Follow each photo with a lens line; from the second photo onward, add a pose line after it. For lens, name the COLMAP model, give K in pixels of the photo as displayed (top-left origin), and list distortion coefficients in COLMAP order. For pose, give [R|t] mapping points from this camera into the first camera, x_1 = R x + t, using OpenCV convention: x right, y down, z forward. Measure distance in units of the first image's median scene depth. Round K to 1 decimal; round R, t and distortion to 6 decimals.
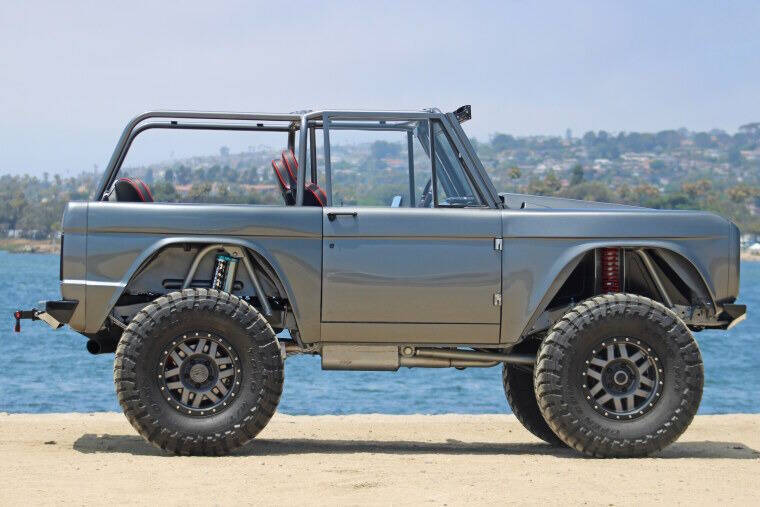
lens RADIAL K [[3425.4, 0, 380.0], [0, 3425.4, 253.5], [0, 0, 1]] dist [-0.010919, -4.715705]
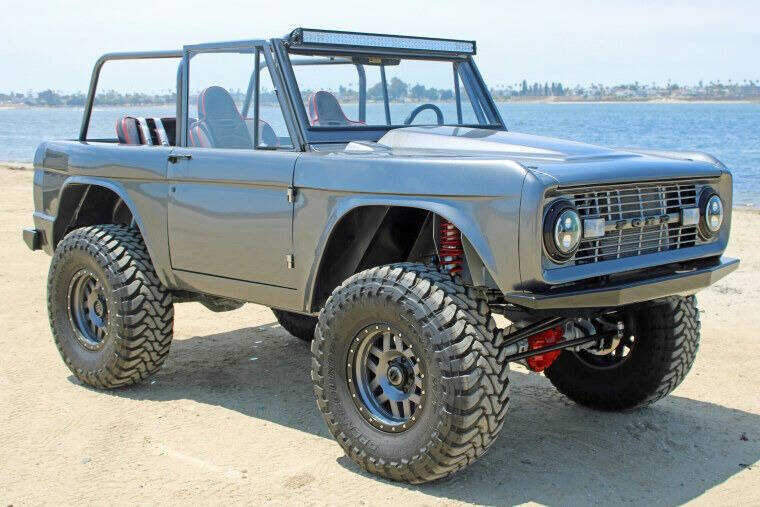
lens RADIAL K [[1103.6, 0, 395.3], [0, 1103.6, 254.6], [0, 0, 1]] dist [-0.042144, -0.041392]
pose [[0.670860, 0.082939, -0.736931, 0.251039], [0.015614, 0.991926, 0.125852, -0.021766], [0.741420, -0.095936, 0.664149, 0.841284]]
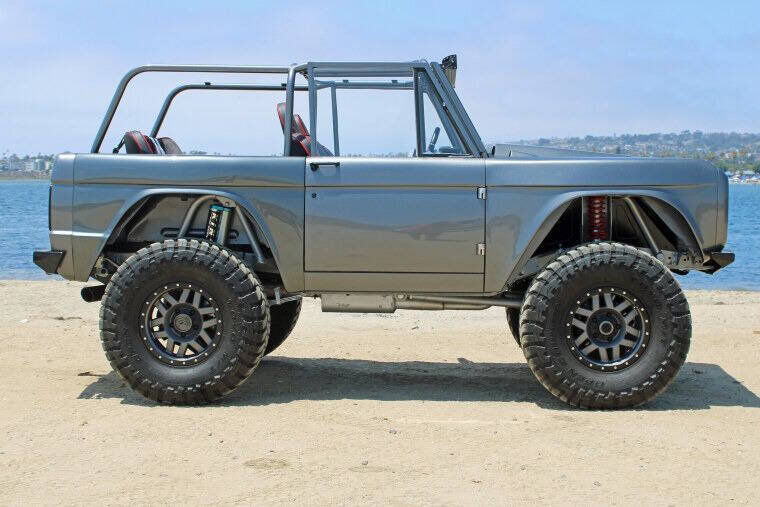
lens RADIAL K [[1306.1, 0, 401.4], [0, 1306.1, 233.8], [0, 0, 1]] dist [-0.050592, -0.053590]
pose [[0.994280, -0.001224, -0.106801, 0.051942], [0.005443, 0.999216, 0.039226, -0.005958], [0.106669, -0.039583, 0.993506, 0.622387]]
